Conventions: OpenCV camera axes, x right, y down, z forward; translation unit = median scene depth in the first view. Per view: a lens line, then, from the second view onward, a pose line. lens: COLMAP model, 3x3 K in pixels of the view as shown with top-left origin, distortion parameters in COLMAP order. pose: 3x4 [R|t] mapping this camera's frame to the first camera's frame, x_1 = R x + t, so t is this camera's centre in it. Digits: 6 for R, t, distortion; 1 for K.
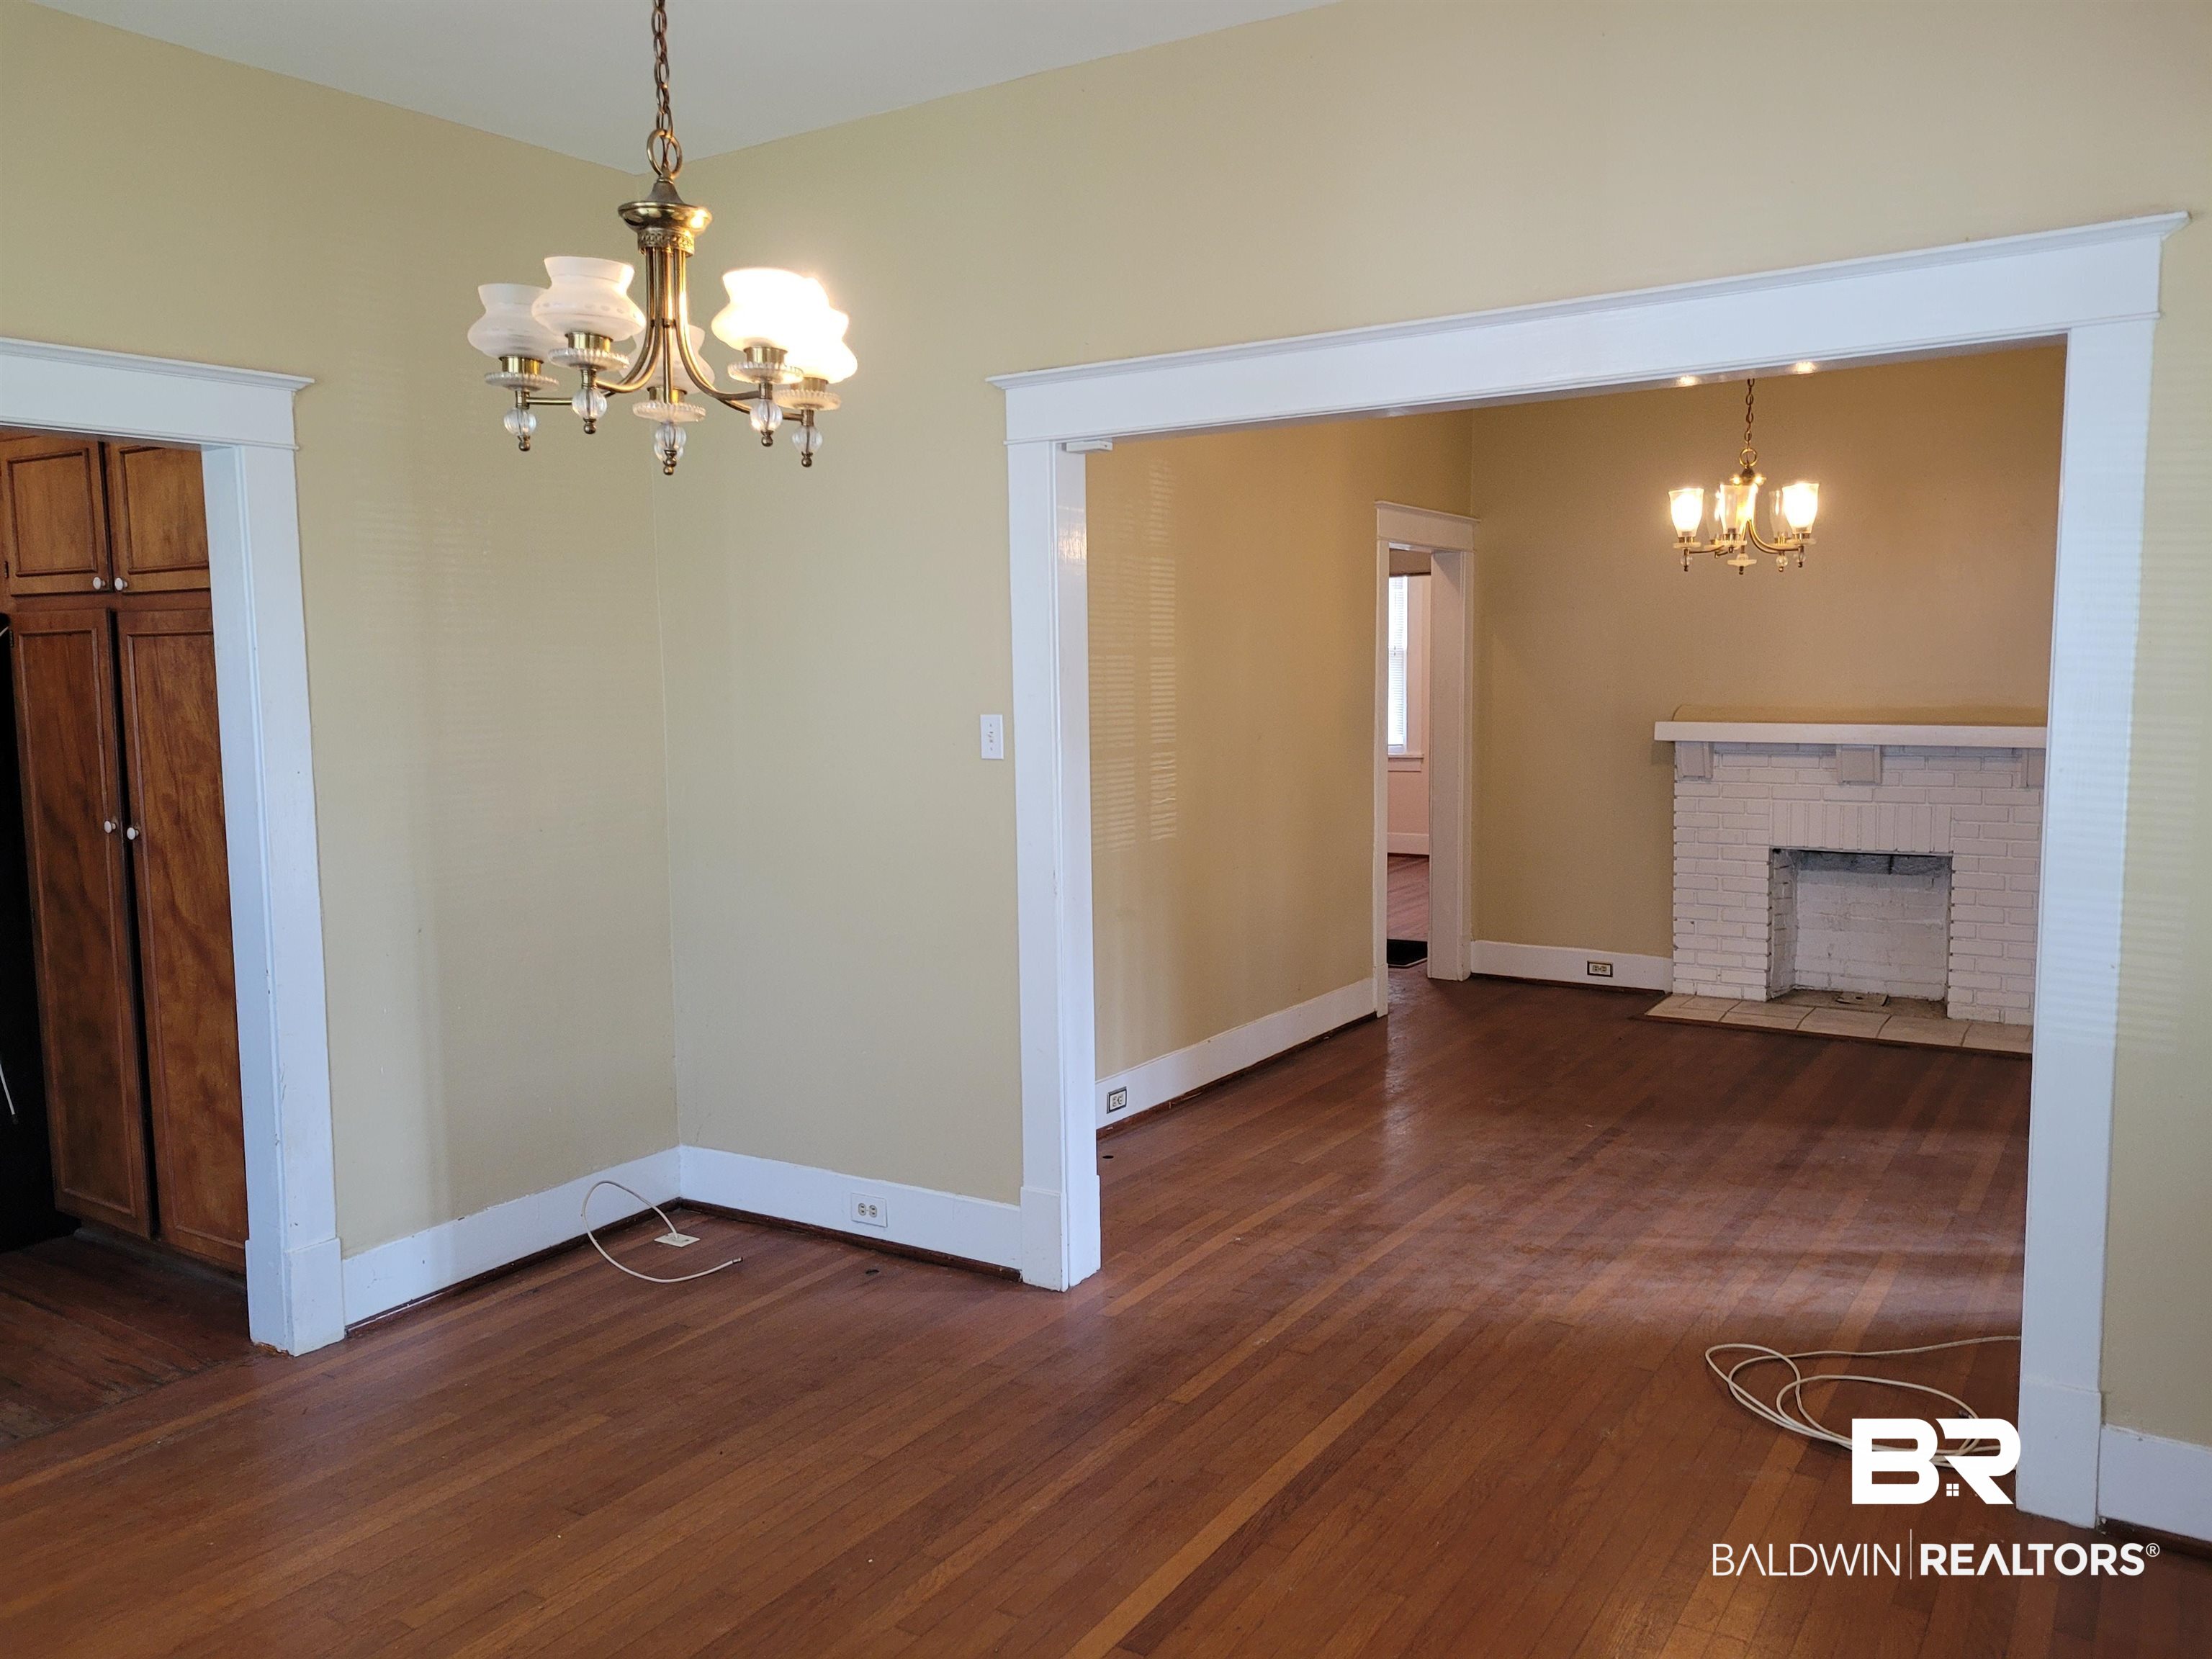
lens RADIAL K [[1670.5, 0, 1106.0], [0, 1670.5, 829.5], [0, 0, 1]] dist [0.056151, -0.049418]
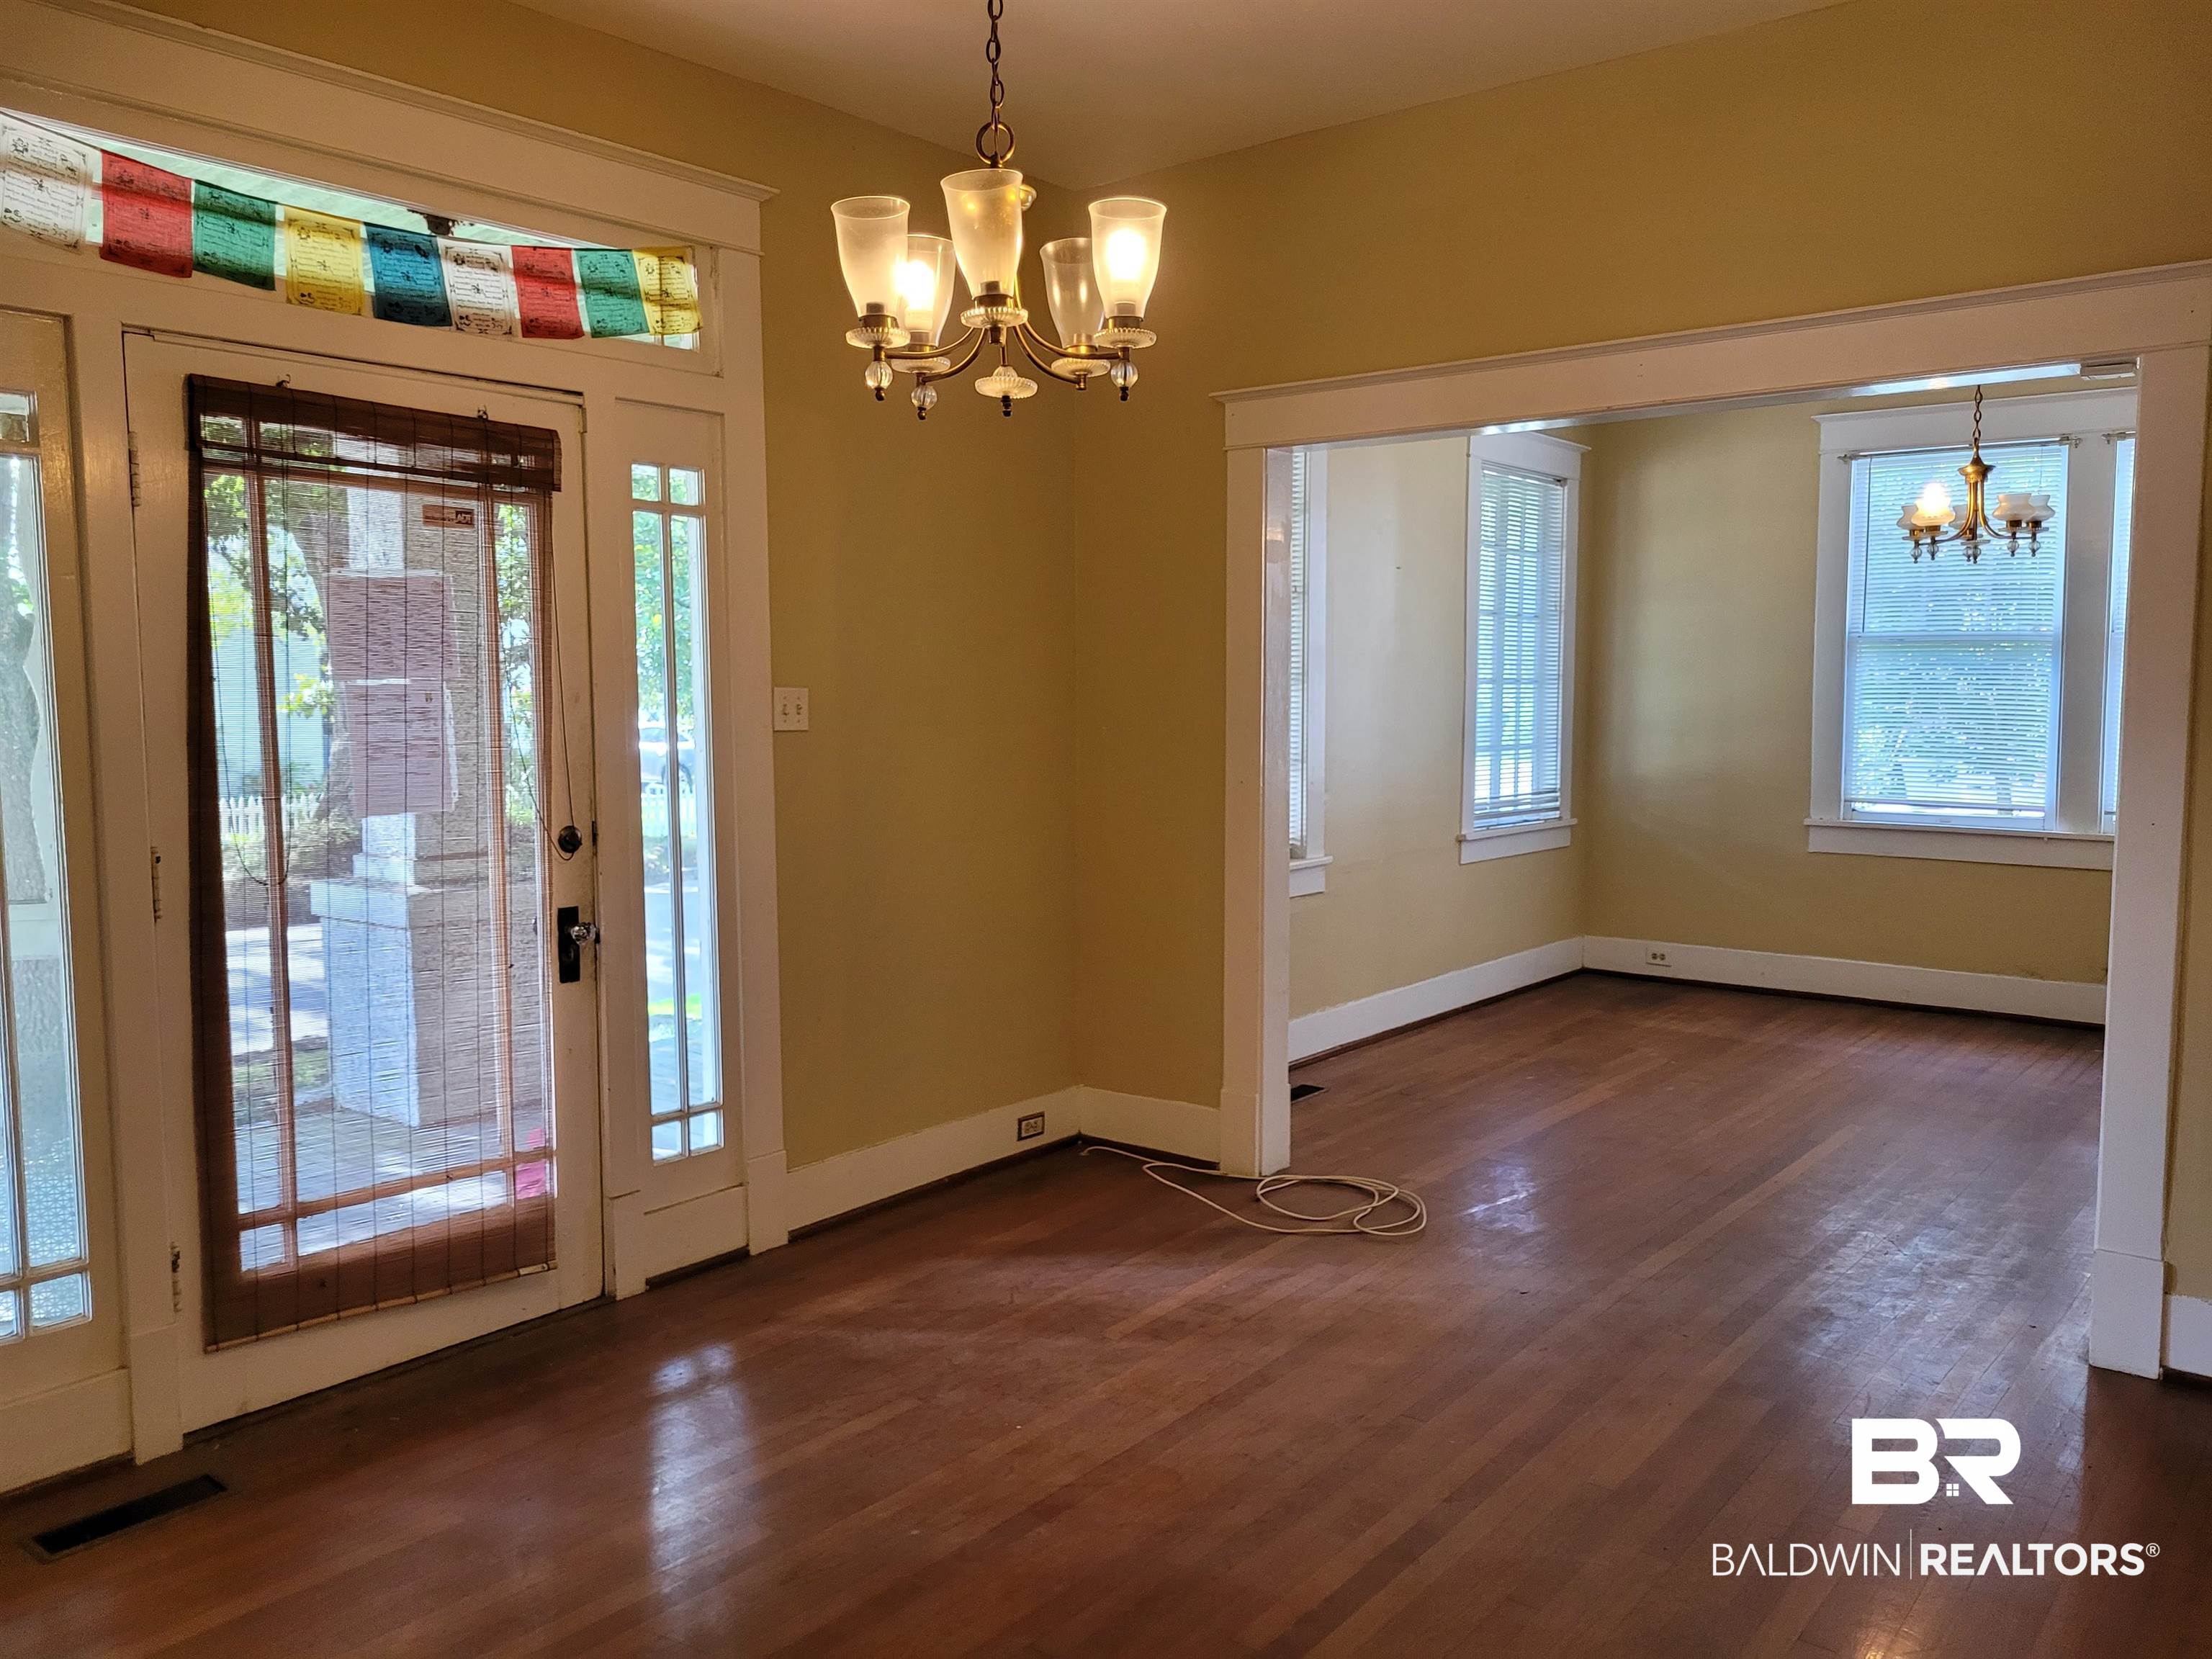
lens RADIAL K [[1670.5, 0, 1106.0], [0, 1670.5, 829.5], [0, 0, 1]] dist [0.056151, -0.049418]
pose [[-0.994405, 0.005681, 0.105480, 0.237671], [0.025037, 0.982774, 0.183108, -0.096825], [-0.102623, 0.184724, -0.977418, 1.118726]]
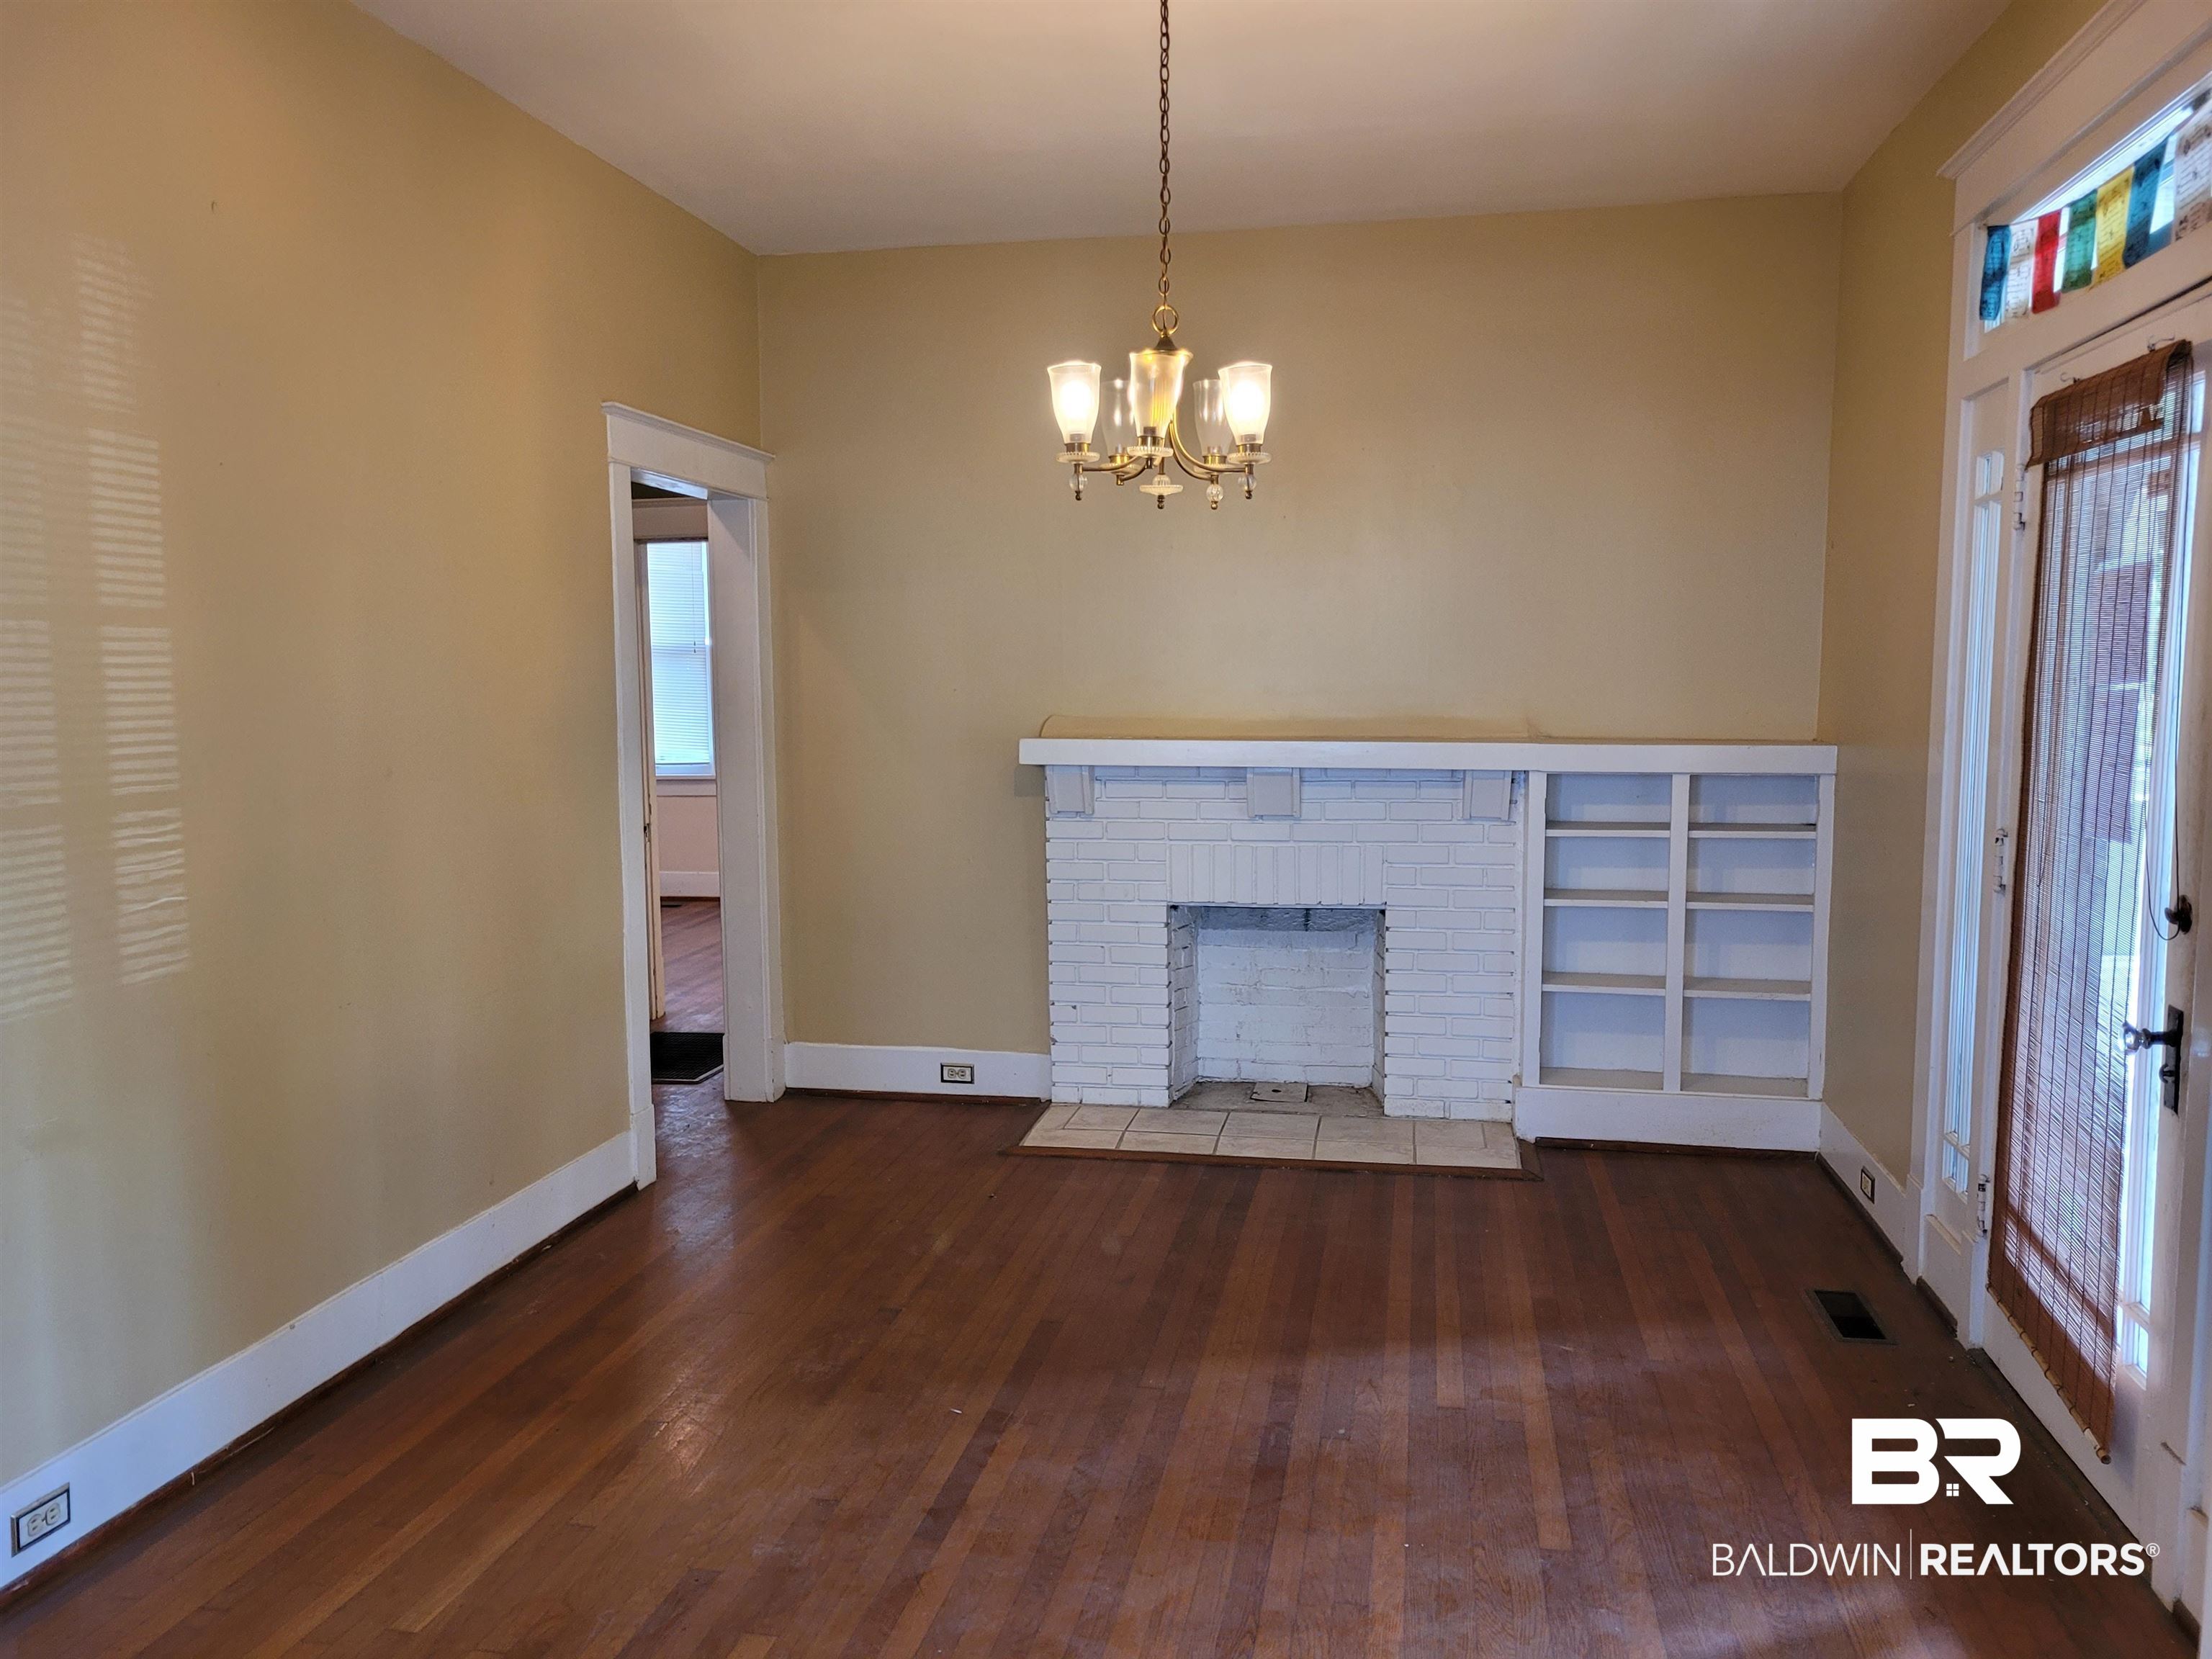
lens RADIAL K [[1648.9, 0, 1097.7], [0, 1648.9, 838.0], [0, 0, 1]] dist [0.041237, -0.004494]
pose [[0.927505, -0.033118, 0.372342, 0.095608], [0.032725, 0.999437, 0.007377, -0.026771], [-0.372377, 0.005343, 0.928066, 0.341611]]
